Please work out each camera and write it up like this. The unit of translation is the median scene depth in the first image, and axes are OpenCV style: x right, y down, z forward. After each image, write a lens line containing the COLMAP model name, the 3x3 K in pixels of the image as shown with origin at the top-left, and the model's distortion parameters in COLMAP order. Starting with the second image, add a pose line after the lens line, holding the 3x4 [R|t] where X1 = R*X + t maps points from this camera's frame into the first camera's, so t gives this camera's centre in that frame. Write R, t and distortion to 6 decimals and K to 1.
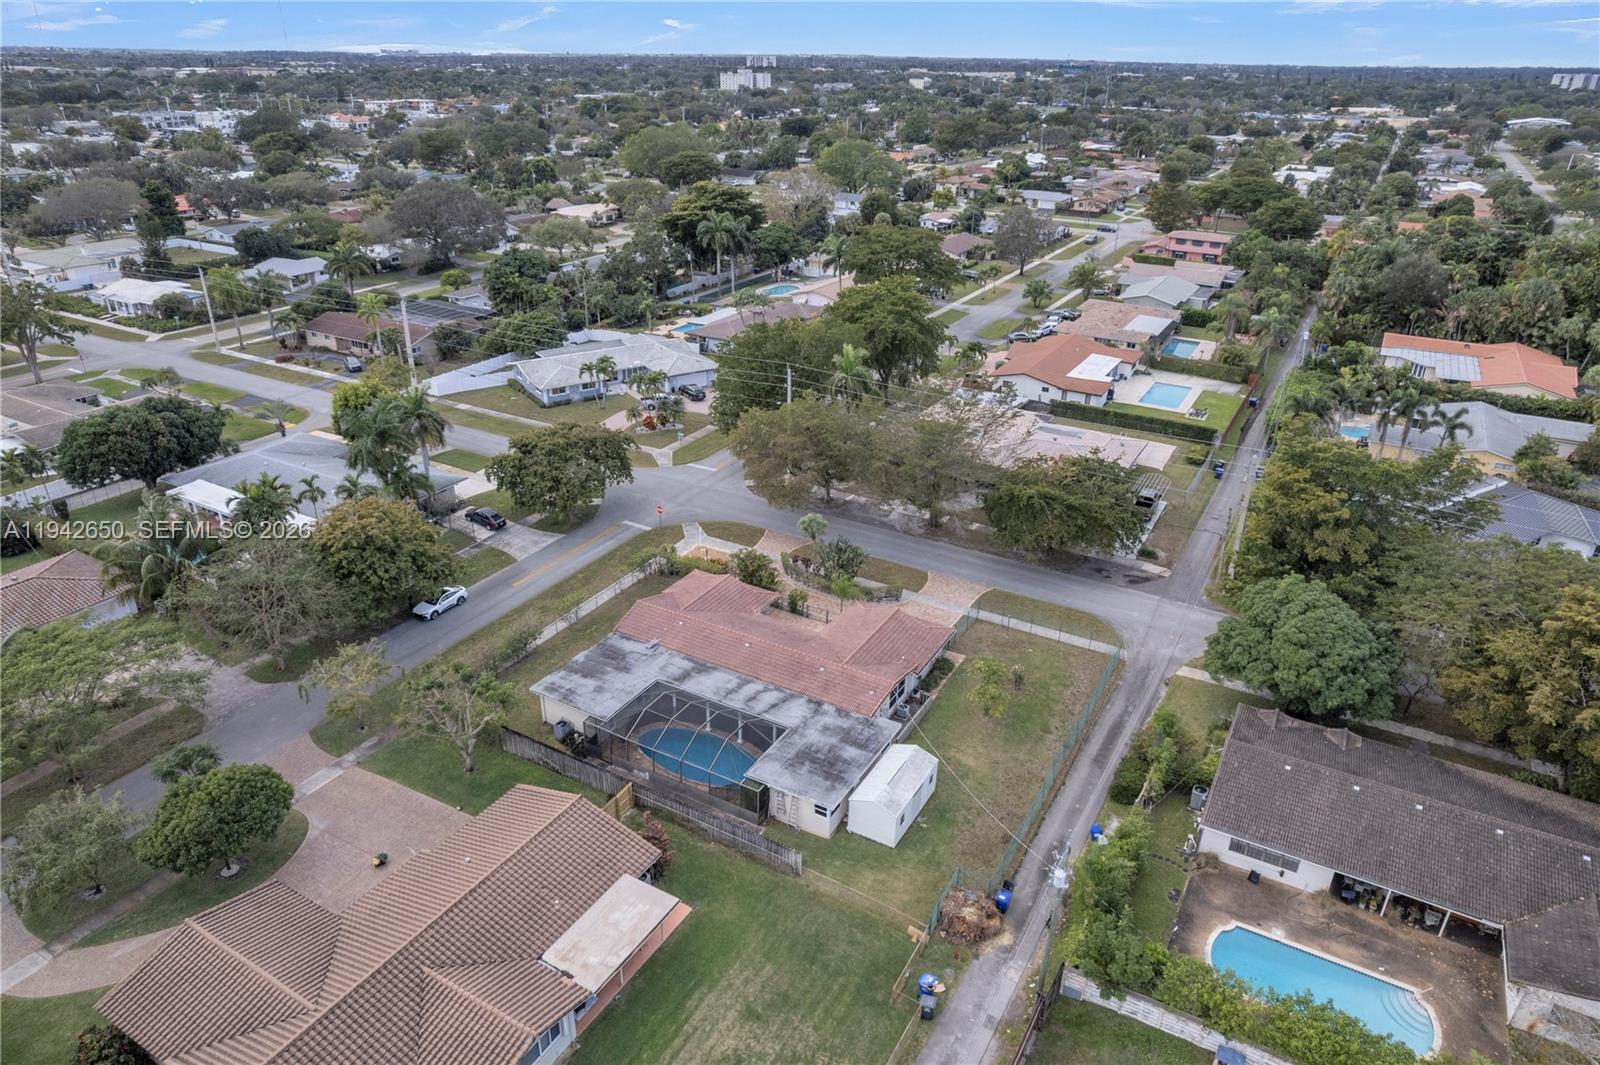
lens RADIAL K [[949.2, 0, 800.0], [0, 949.2, 532.5], [0, 0, 1]] dist [-0.050956, 0.043757]
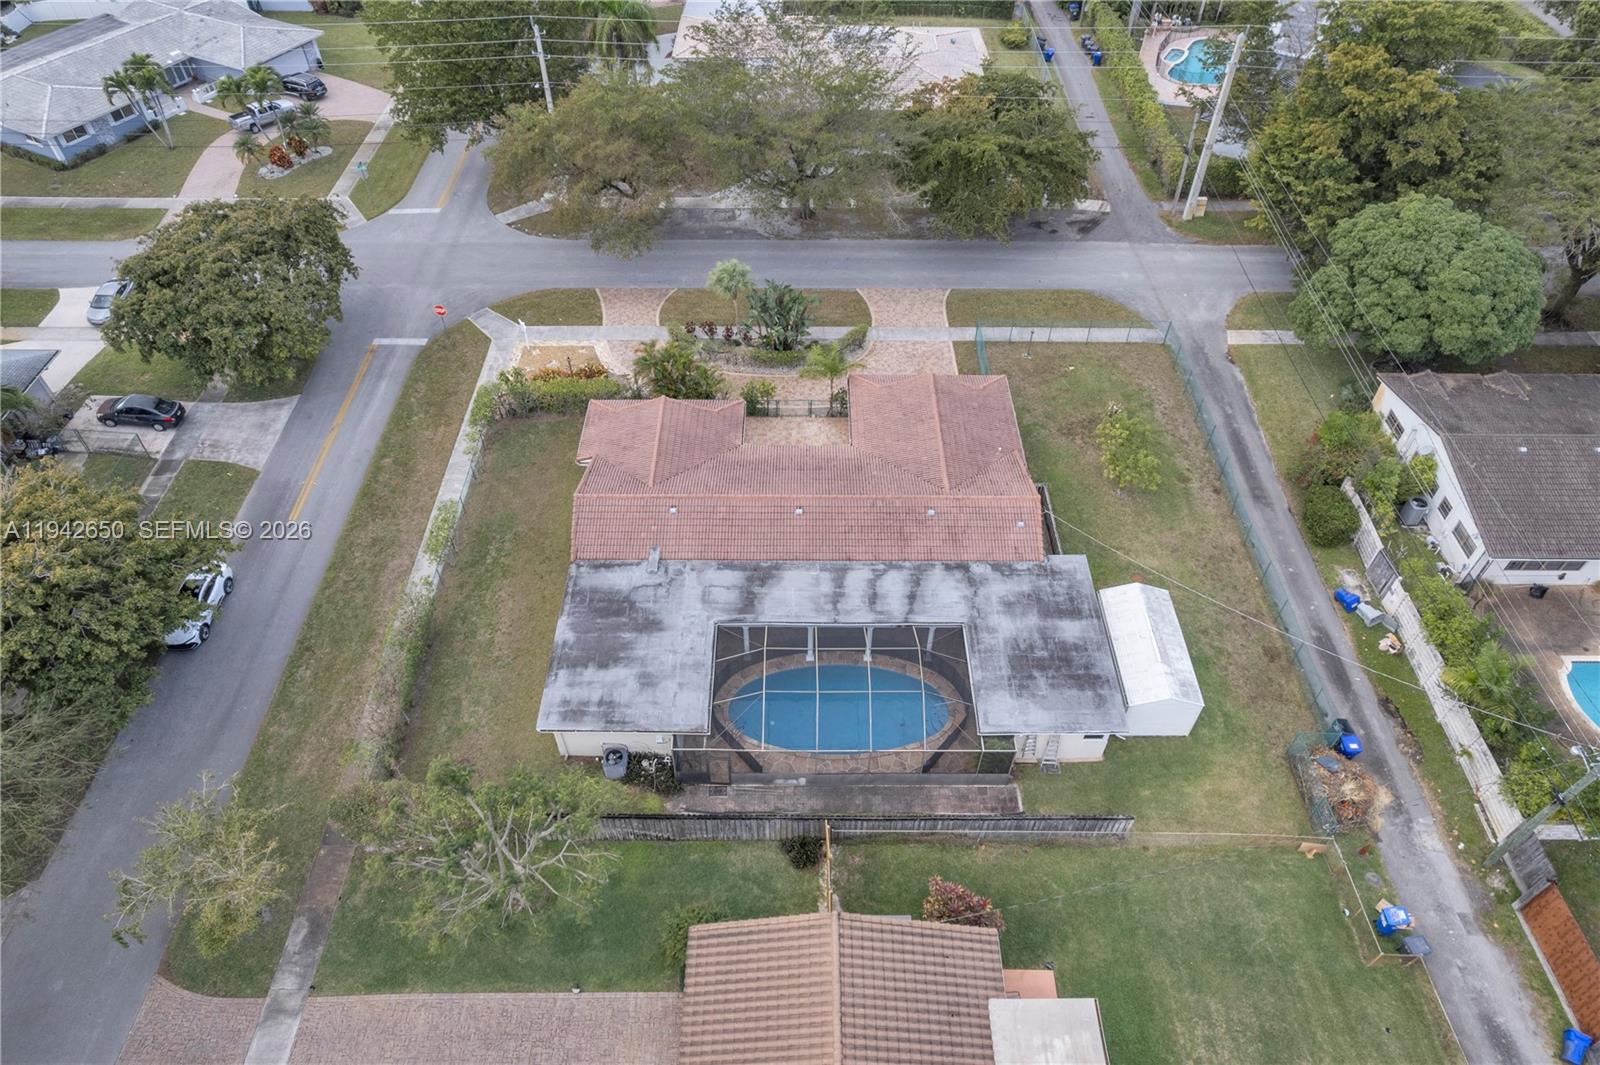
lens RADIAL K [[949.2, 0, 800.0], [0, 949.2, 532.5], [0, 0, 1]] dist [-0.050956, 0.043757]
pose [[0.873032, -0.371691, 0.315691, -0.255552], [0.224682, 0.881131, 0.416084, -0.134553], [-0.432820, -0.292324, 0.852768, 0.420258]]
